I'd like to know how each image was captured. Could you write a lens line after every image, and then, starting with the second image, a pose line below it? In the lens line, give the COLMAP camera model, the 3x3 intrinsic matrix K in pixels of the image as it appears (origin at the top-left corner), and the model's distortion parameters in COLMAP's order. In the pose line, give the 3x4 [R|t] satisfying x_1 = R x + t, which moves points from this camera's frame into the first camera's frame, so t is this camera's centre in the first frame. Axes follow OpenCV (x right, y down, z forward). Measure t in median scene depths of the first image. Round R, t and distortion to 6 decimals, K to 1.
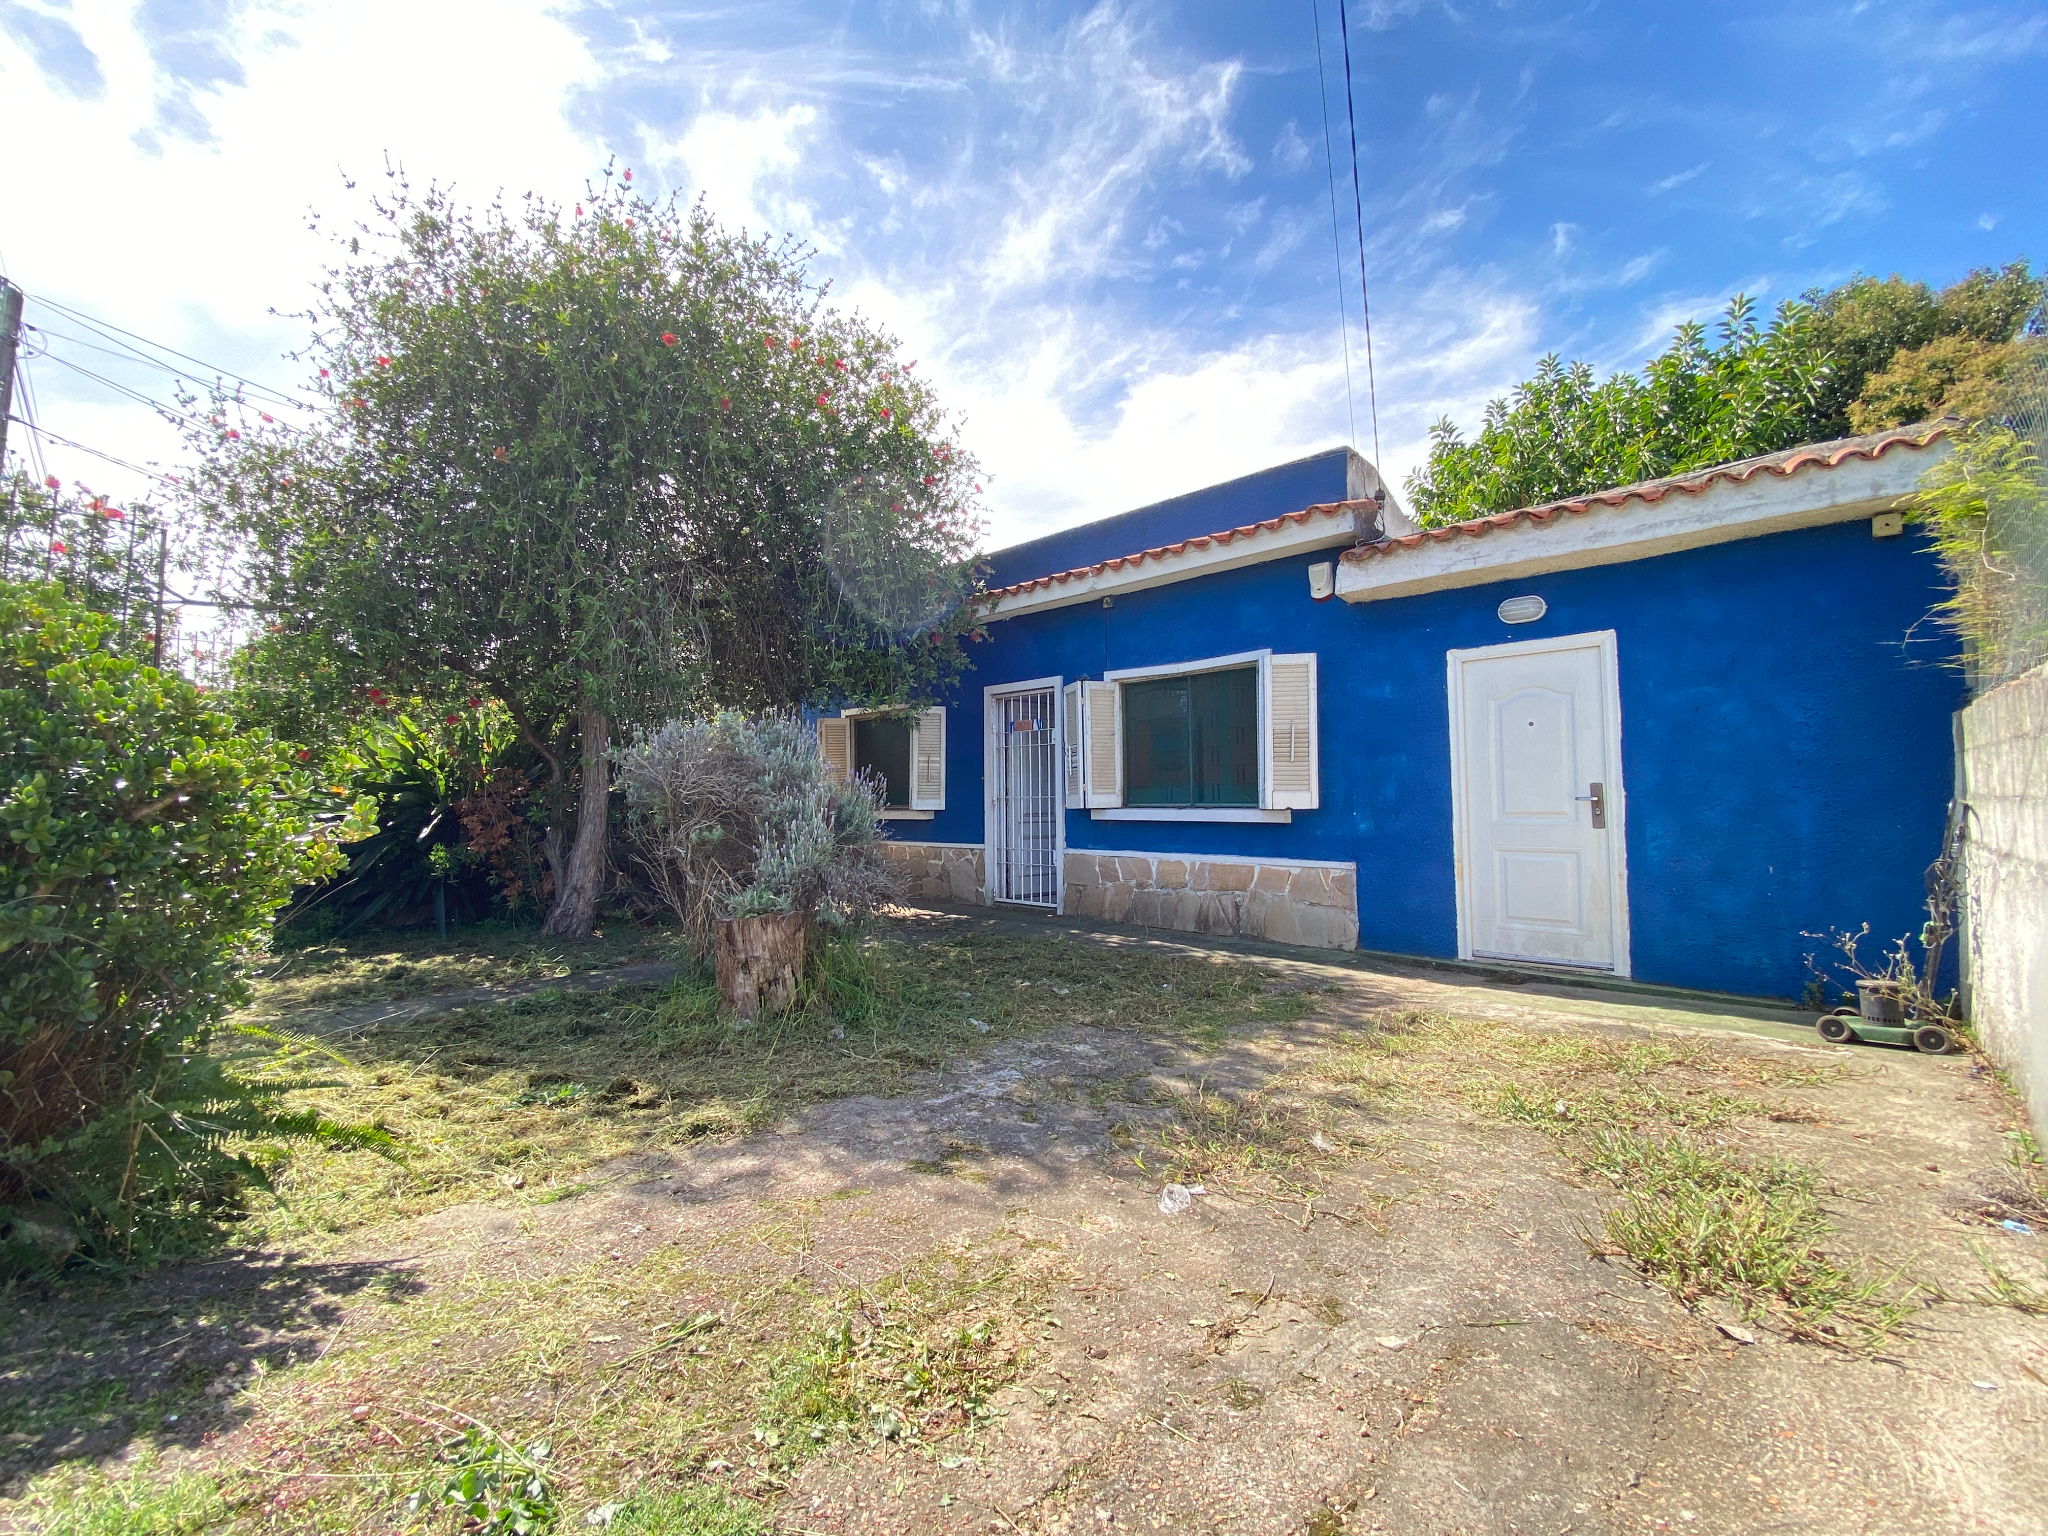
lens RADIAL K [[837.8, 0, 1020.9], [0, 837.8, 757.3], [0, 0, 1]] dist [0.016519, -0.001451]
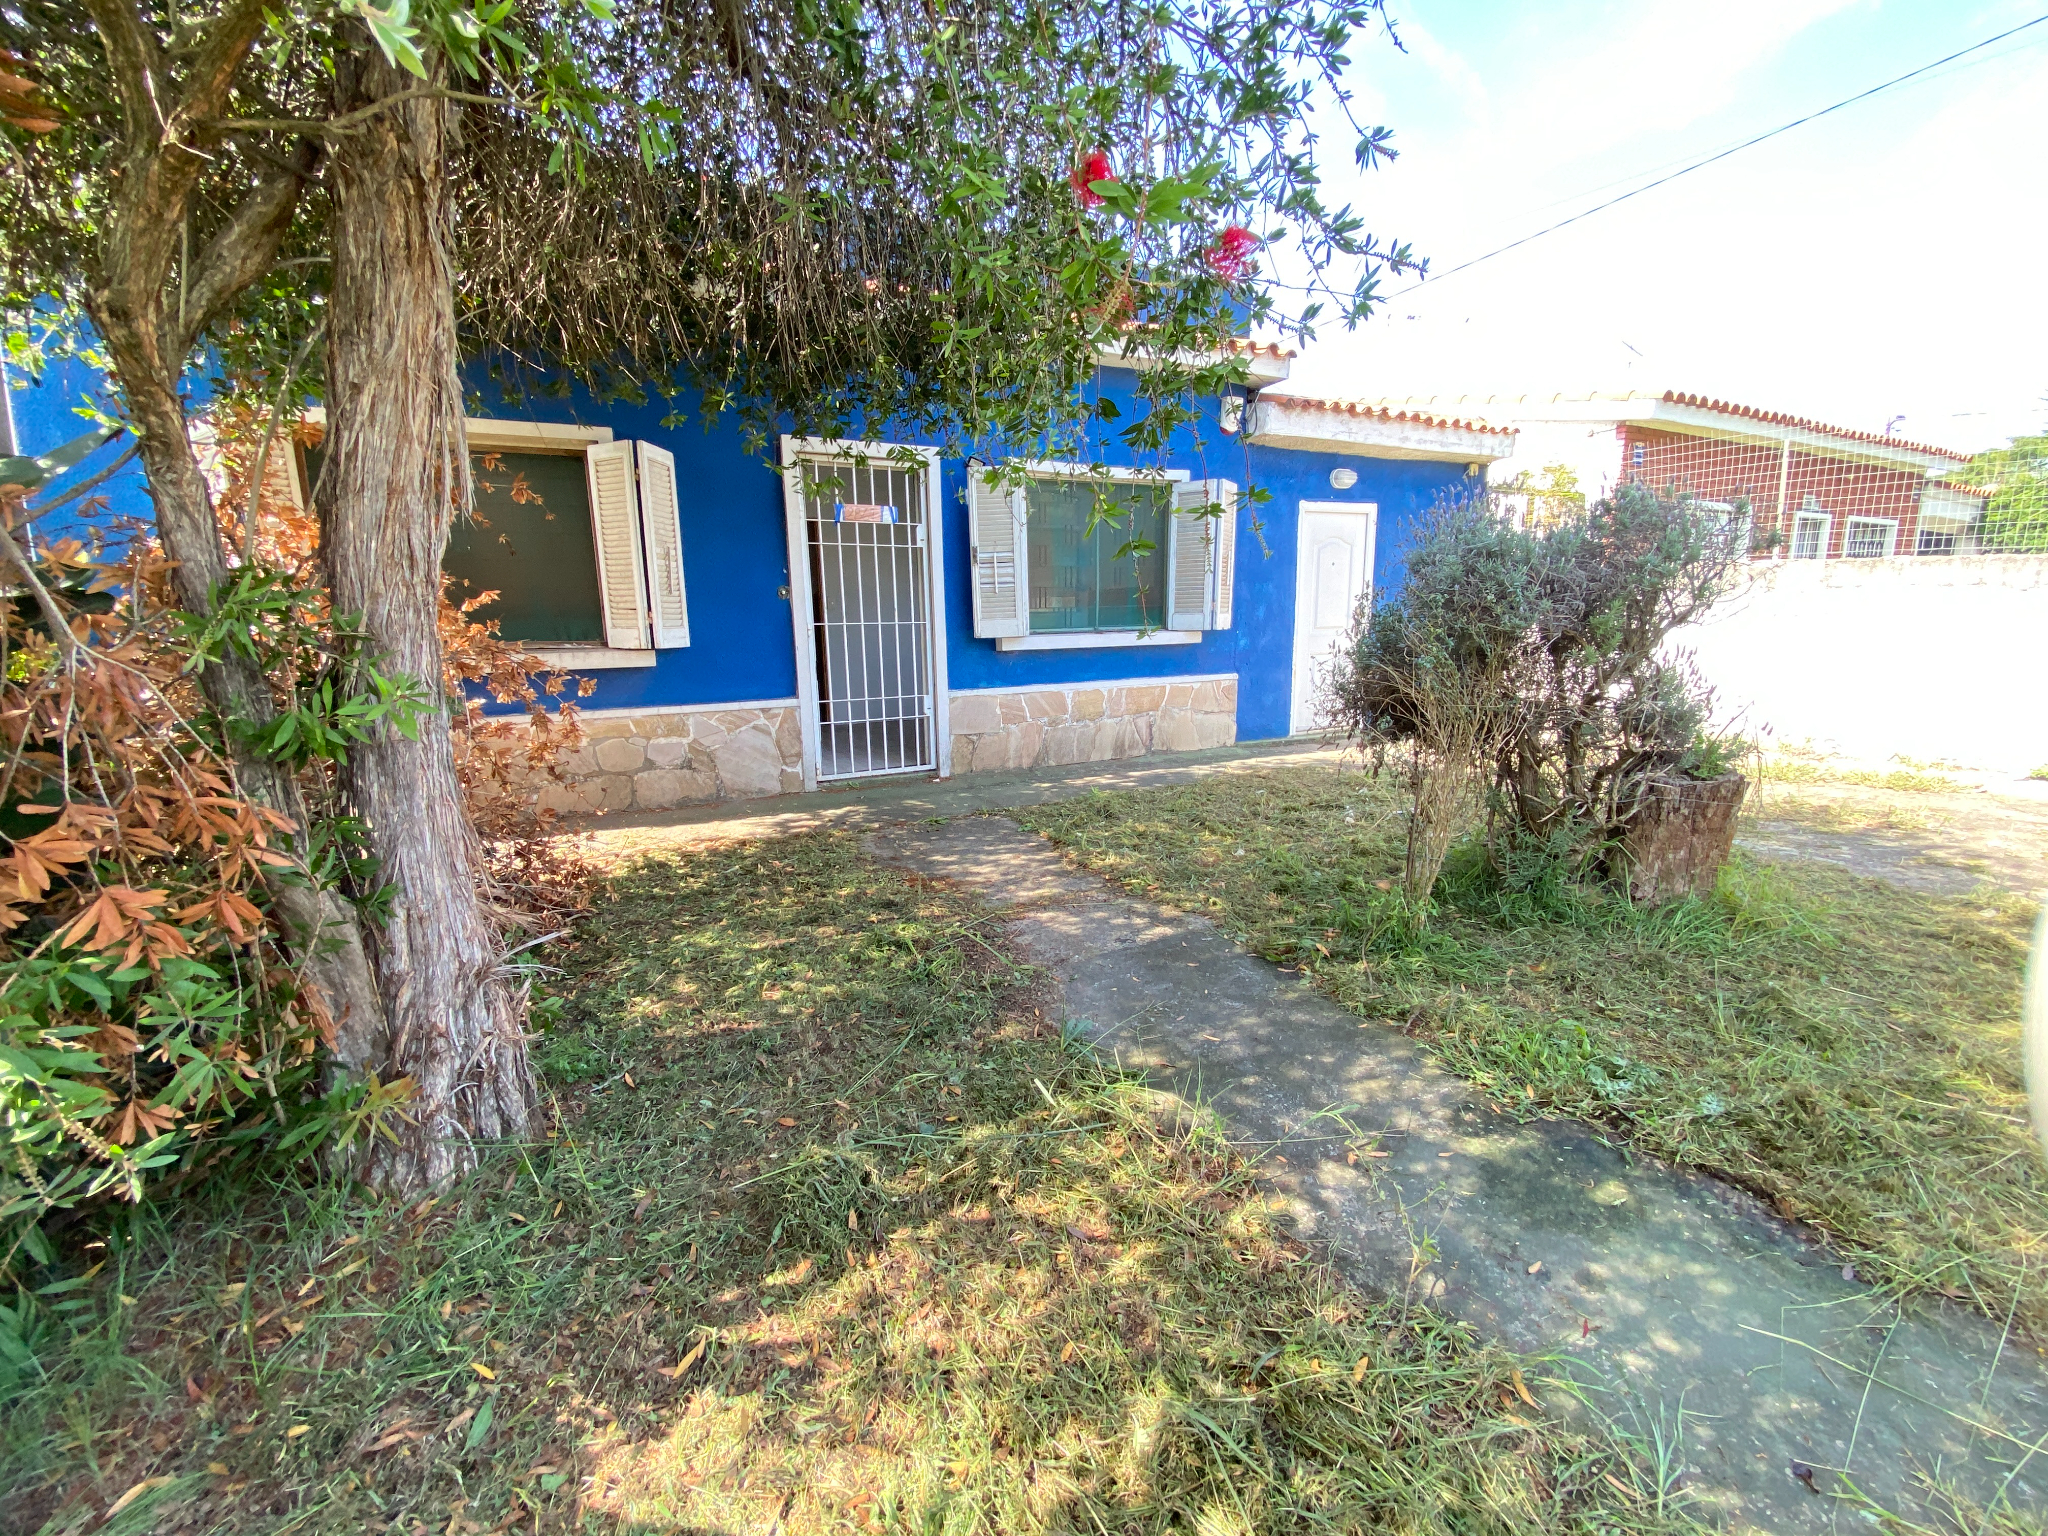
lens RADIAL K [[837.8, 0, 1021.5], [0, 837.8, 781.5], [0, 0, 1]] dist [0.016519, -0.001451]
pose [[0.337763, -0.177540, 0.924335, -0.728280], [-0.027773, 0.979742, 0.198331, 0.040820], [-0.940821, -0.092661, 0.325990, 0.764557]]
